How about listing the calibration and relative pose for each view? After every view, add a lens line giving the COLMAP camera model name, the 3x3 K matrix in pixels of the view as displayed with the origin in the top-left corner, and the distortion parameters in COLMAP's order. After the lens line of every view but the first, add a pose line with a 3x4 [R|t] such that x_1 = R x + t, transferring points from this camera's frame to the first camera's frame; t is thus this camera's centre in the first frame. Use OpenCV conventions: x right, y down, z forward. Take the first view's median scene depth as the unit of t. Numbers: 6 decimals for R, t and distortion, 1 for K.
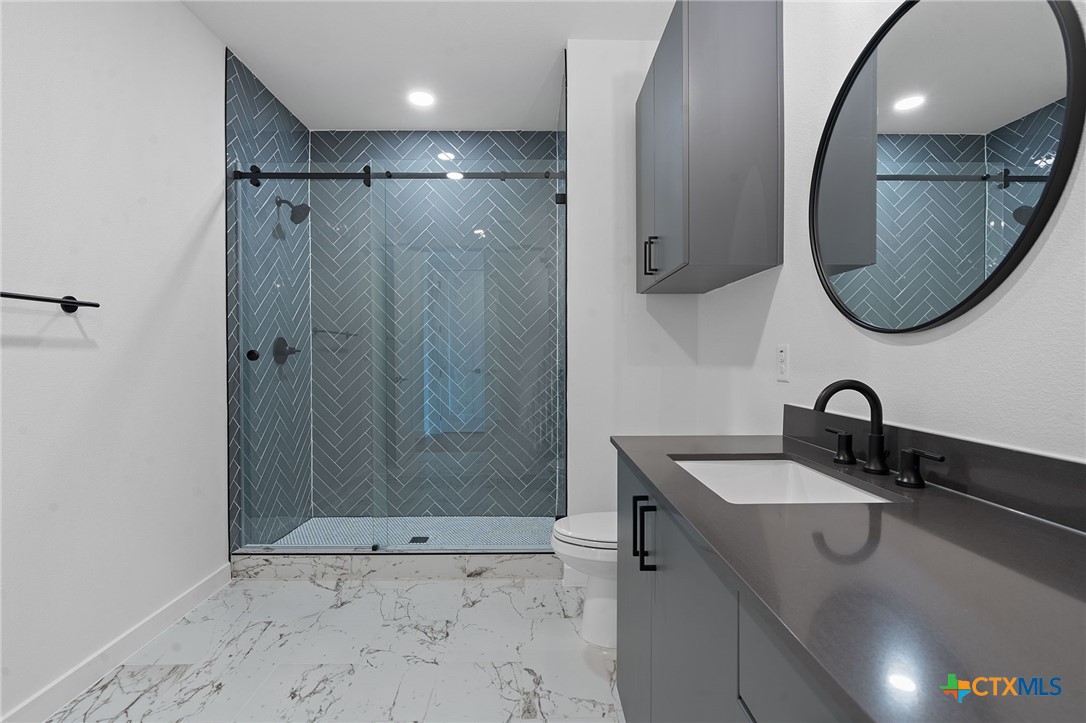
lens RADIAL K [[501.1, 0, 540.2], [0, 501.1, 365.8], [0, 0, 1]] dist [-0.003238, 0.000052]
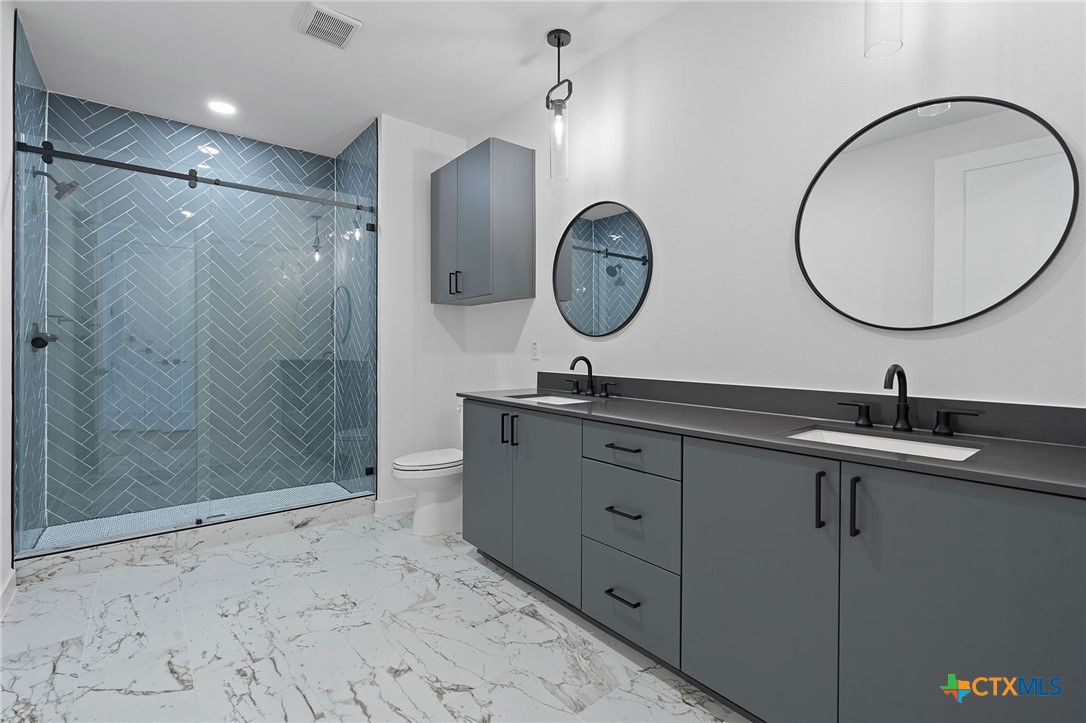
lens RADIAL K [[492.5, 0, 541.2], [0, 492.5, 357.1], [0, 0, 1]] dist [-0.003175, -0.000013]
pose [[0.783077, -0.007115, 0.621884, -0.417079], [0.007910, 0.999968, 0.001481, 0.011960], [-0.621875, 0.003760, 0.783108, -0.299313]]
